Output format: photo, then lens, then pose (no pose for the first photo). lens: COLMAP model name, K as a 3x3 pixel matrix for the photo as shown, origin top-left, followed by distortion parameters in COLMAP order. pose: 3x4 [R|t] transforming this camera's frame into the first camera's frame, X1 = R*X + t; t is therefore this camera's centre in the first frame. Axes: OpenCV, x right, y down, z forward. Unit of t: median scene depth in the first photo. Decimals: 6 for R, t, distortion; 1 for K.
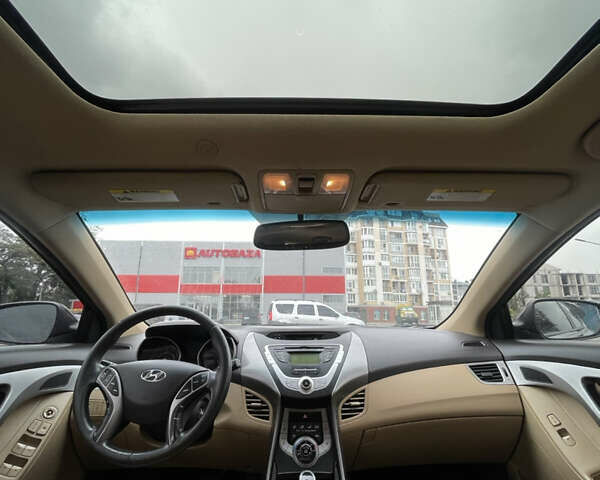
lens RADIAL K [[320.4, 0, 300.4], [0, 320.4, 243.1], [0, 0, 1]] dist [0.024485, -0.043280]
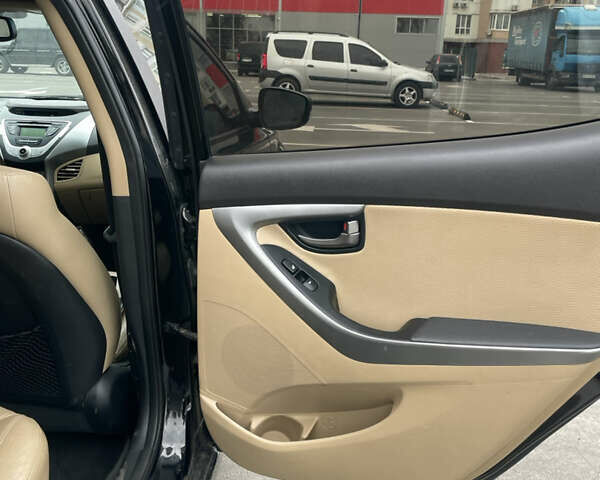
lens RADIAL K [[606.1, 0, 296.0], [0, 606.1, 230.3], [0, 0, 1]] dist [0.085988, -0.117076]
pose [[0.993136, 0.058165, -0.101482, 1.139911], [-0.002134, 0.876462, 0.481465, -0.368618], [0.116950, -0.477944, 0.870570, -0.910157]]
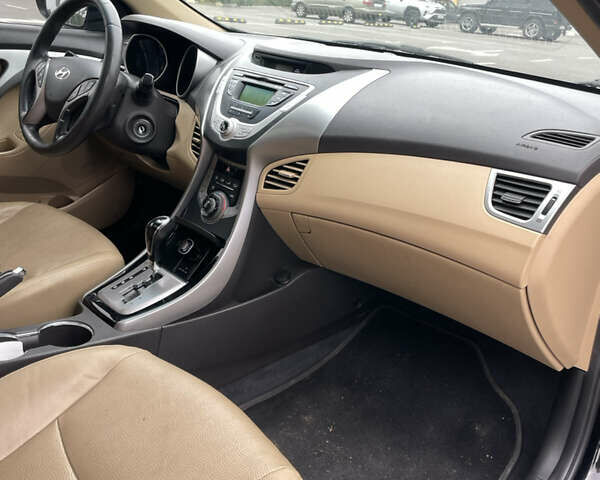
lens RADIAL K [[606.1, 0, 296.0], [0, 606.1, 230.3], [0, 0, 1]] dist [0.085988, -0.117076]
pose [[0.670521, 0.321327, -0.668694, 0.951624], [0.083512, 0.862917, 0.498398, -0.012460], [0.737176, -0.390030, 0.551768, 0.264798]]
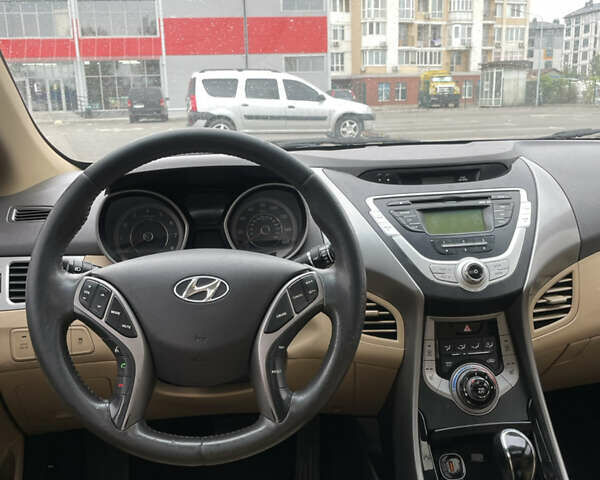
lens RADIAL K [[606.1, 0, 296.0], [0, 606.1, 230.3], [0, 0, 1]] dist [0.085988, -0.117076]
pose [[0.995178, -0.049881, 0.084456, -0.292572], [0.009351, 0.905361, 0.424540, -0.017782], [-0.097640, -0.421703, 0.901462, 0.187554]]
